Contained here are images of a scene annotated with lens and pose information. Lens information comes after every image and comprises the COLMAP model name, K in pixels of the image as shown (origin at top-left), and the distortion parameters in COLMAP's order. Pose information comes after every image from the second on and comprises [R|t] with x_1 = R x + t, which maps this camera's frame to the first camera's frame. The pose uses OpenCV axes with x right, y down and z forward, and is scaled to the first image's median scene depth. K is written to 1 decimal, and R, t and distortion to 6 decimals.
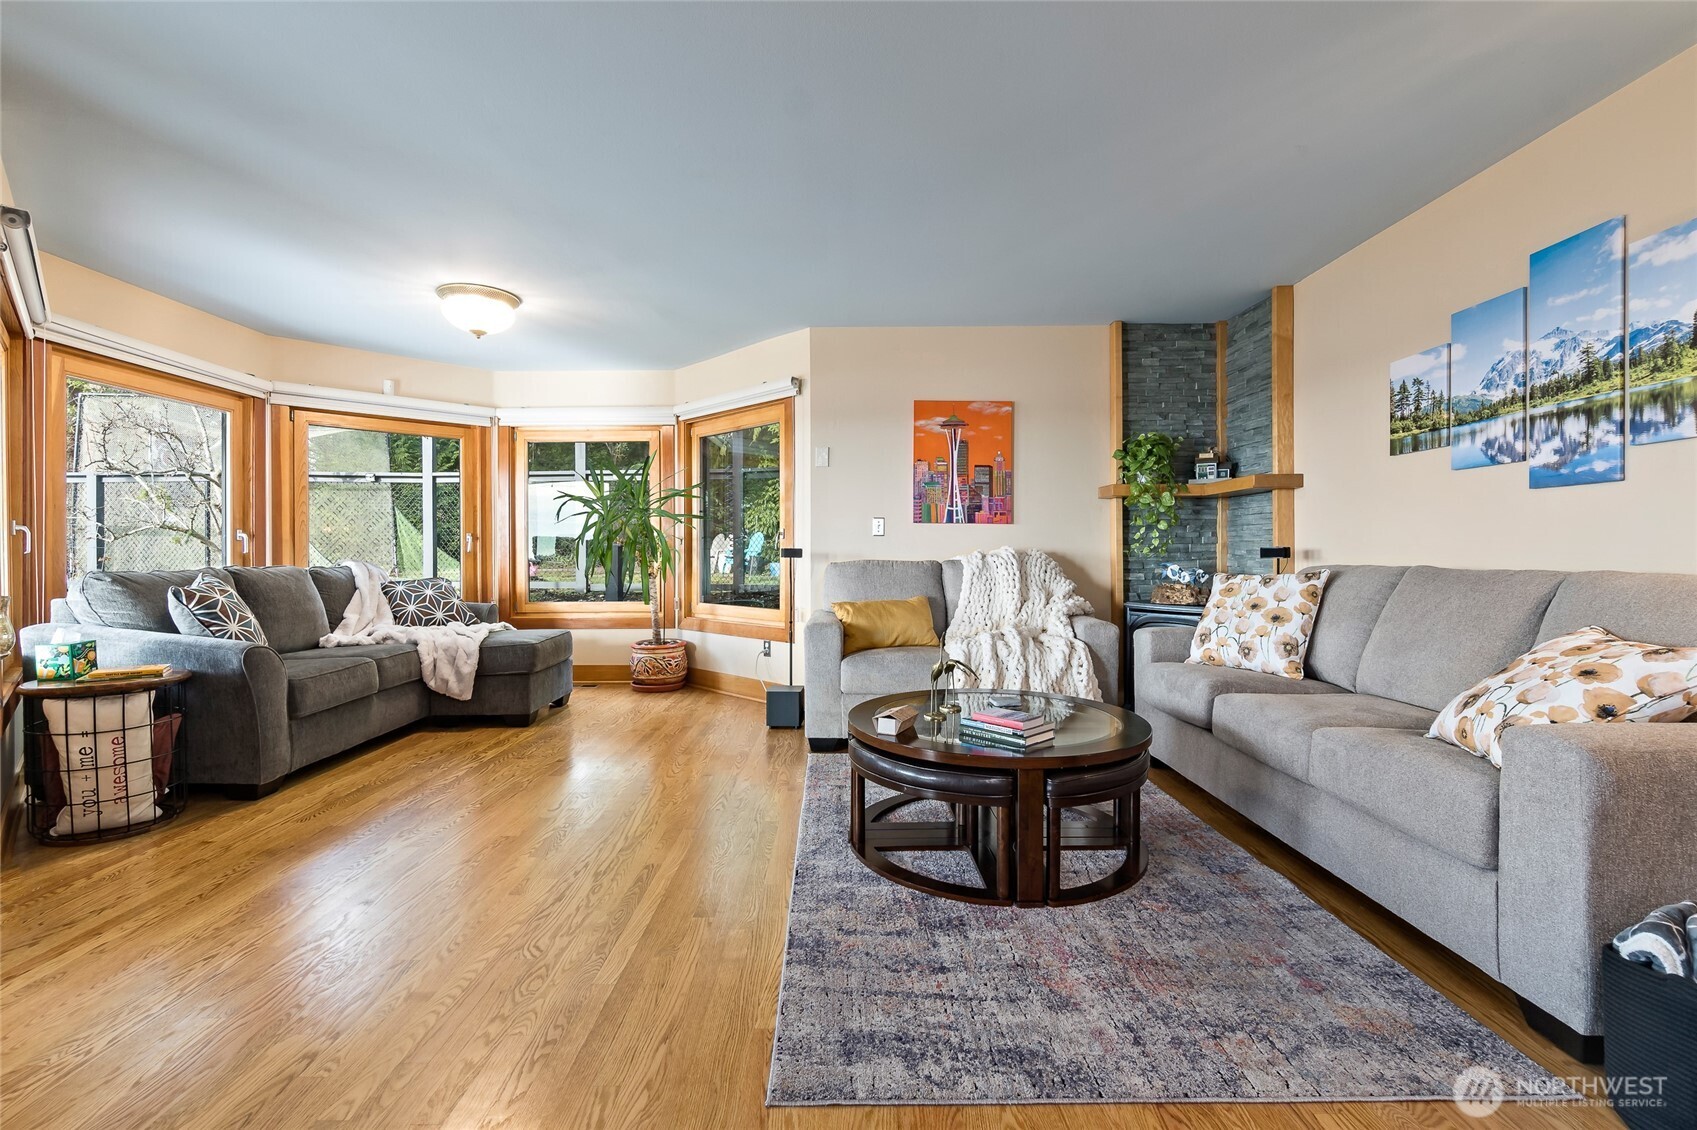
lens RADIAL K [[759.1, 0, 851.7], [0, 759.1, 557.8], [0, 0, 1]] dist [-0.000757, 0.000032]
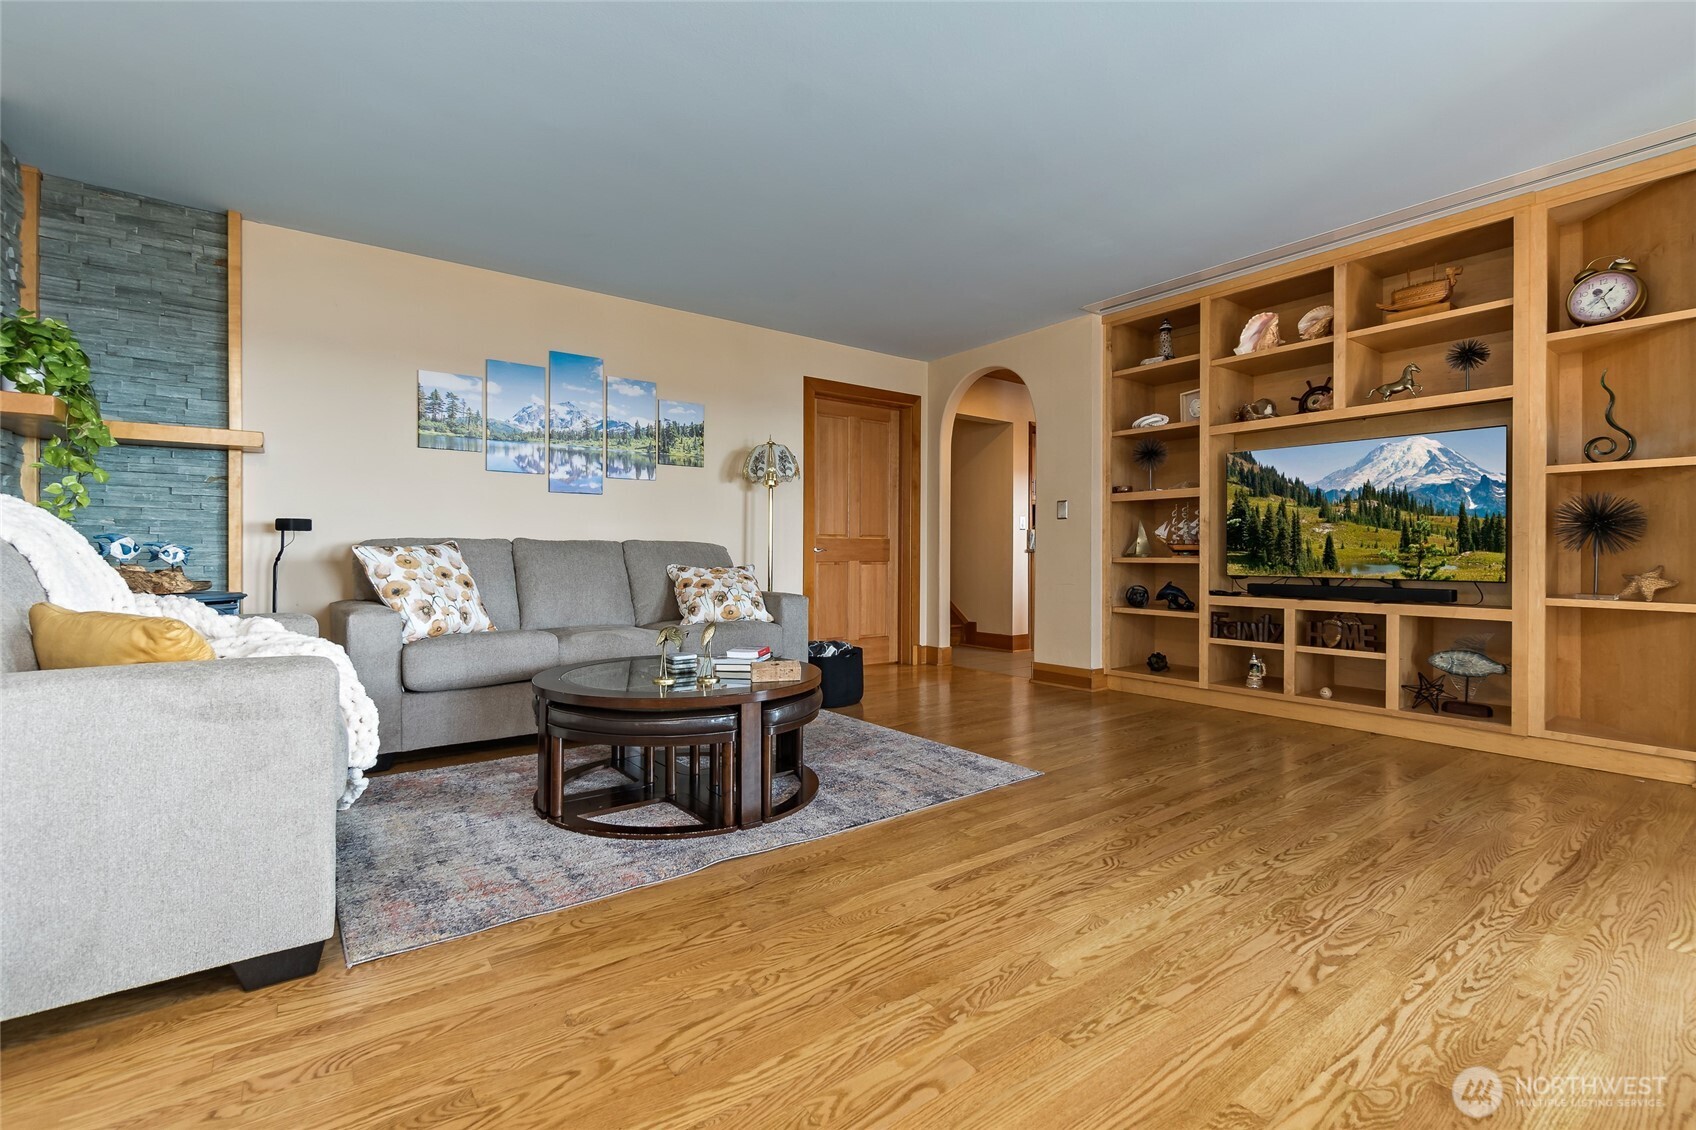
lens RADIAL K [[758.6, 0, 839.7], [0, 758.6, 556.4], [0, 0, 1]] dist [-0.000757, 0.000032]
pose [[-0.602462, -0.000292, 0.798148, -0.776026], [0.008287, 0.999944, 0.006621, 0.042242], [-0.798105, 0.010603, -0.602425, 1.439807]]
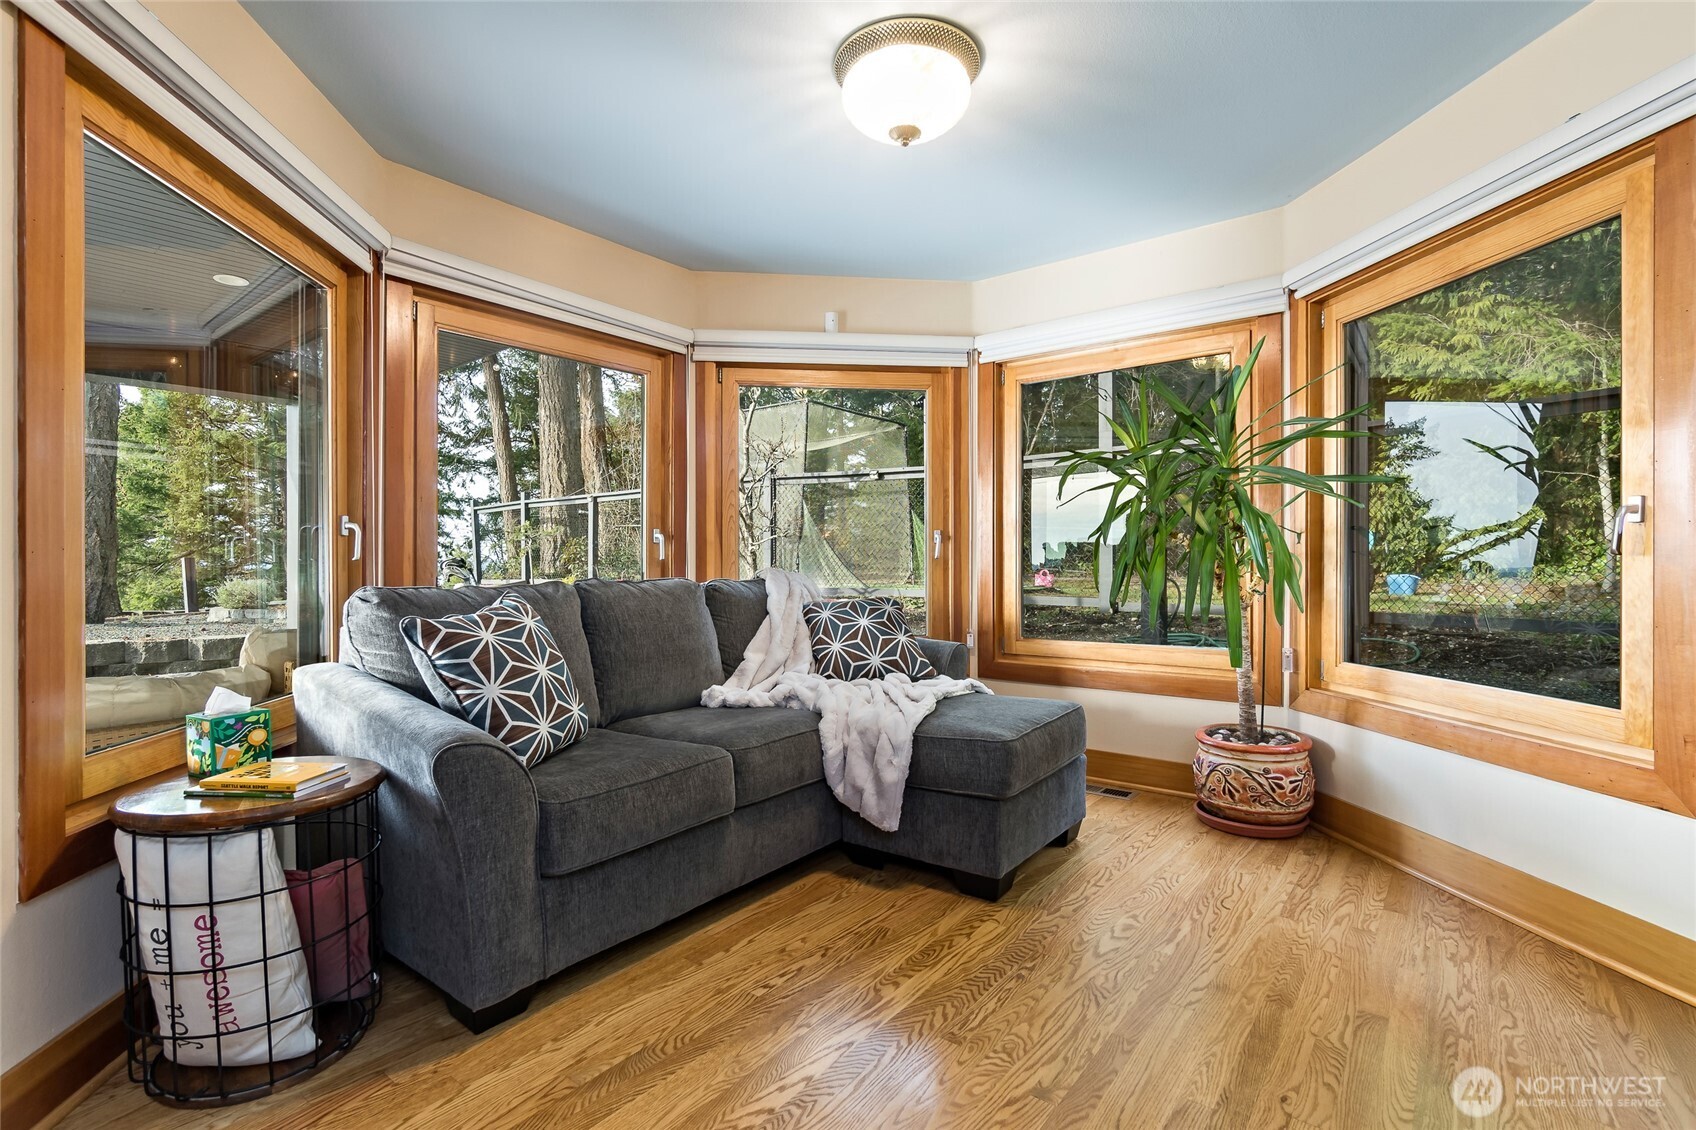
lens RADIAL K [[785.2, 0, 854.1], [0, 785.2, 564.3], [0, 0, 1]] dist [-0.009719, 0.000209]
pose [[0.792252, 0.003473, -0.610185, -0.171395], [-0.004064, 0.999992, 0.000416, -0.002802], [0.610181, 0.002150, 0.792259, 0.493769]]
